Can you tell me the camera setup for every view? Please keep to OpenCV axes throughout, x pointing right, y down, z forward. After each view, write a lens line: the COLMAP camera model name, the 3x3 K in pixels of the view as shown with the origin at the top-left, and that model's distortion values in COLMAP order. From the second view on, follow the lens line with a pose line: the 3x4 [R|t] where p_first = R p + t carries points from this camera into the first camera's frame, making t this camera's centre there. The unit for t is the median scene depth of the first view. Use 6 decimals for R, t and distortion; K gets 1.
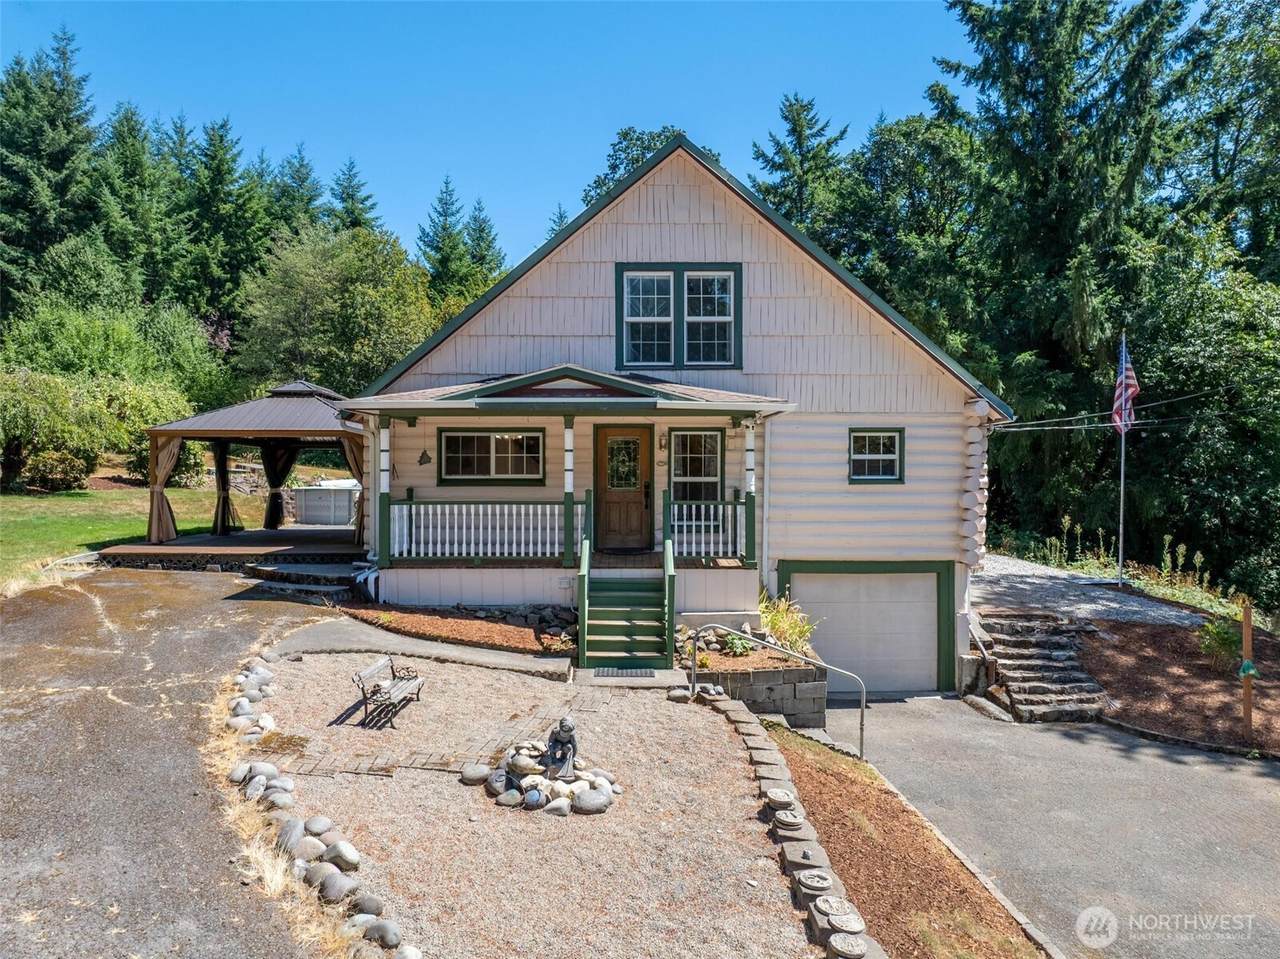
lens RADIAL K [[907.8, 0, 643.0], [0, 907.8, 479.5], [0, 0, 1]] dist [-0.040697, 0.000988]
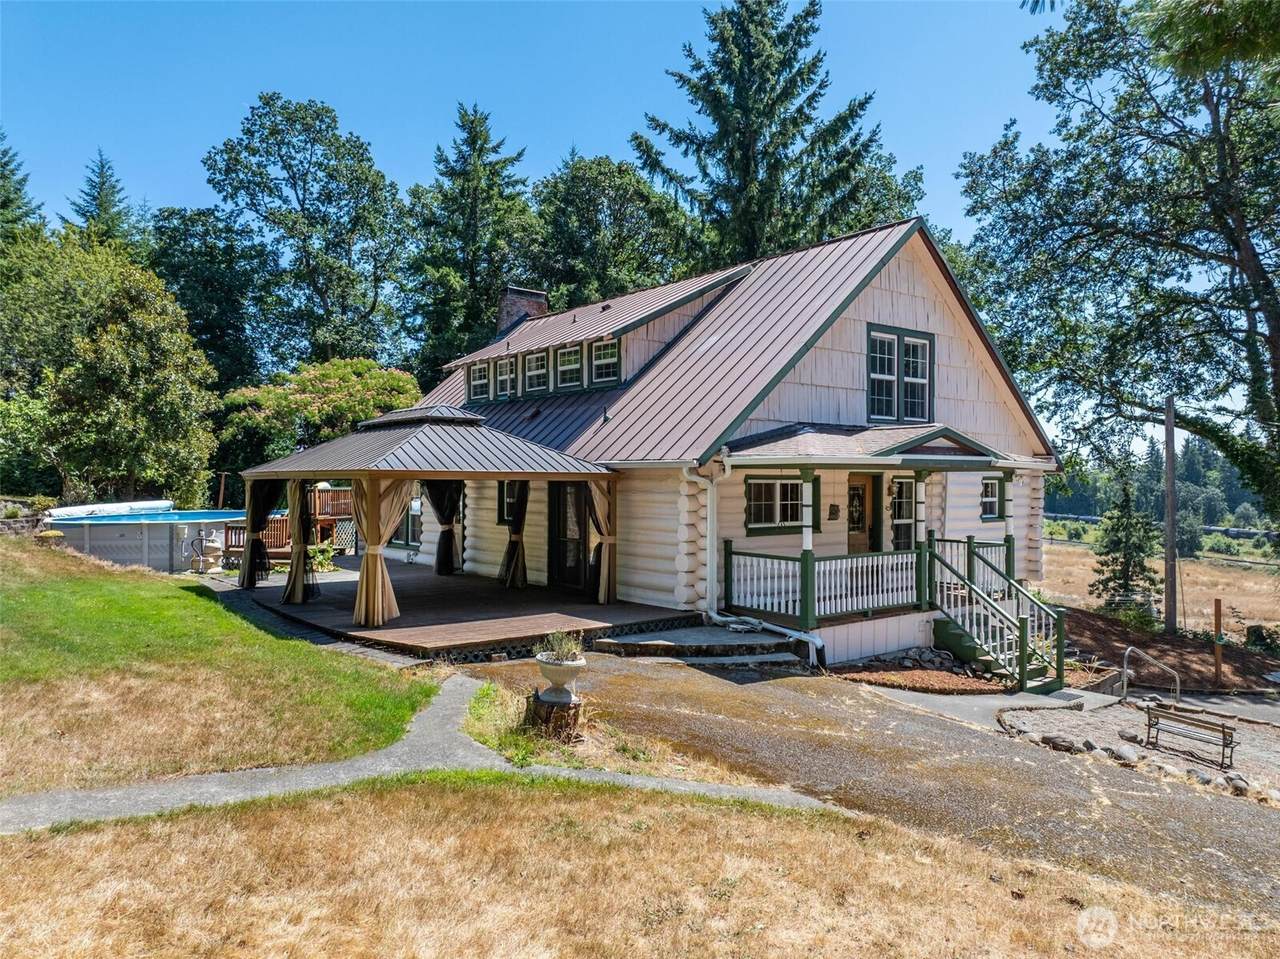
lens RADIAL K [[907.8, 0, 642.4], [0, 907.8, 480.7], [0, 0, 1]] dist [-0.040697, 0.000988]
pose [[0.791836, 0.000970, 0.610733, -0.888032], [-0.002576, 0.999995, 0.001751, -0.051924], [-0.610728, -0.002959, 0.791835, 0.310555]]
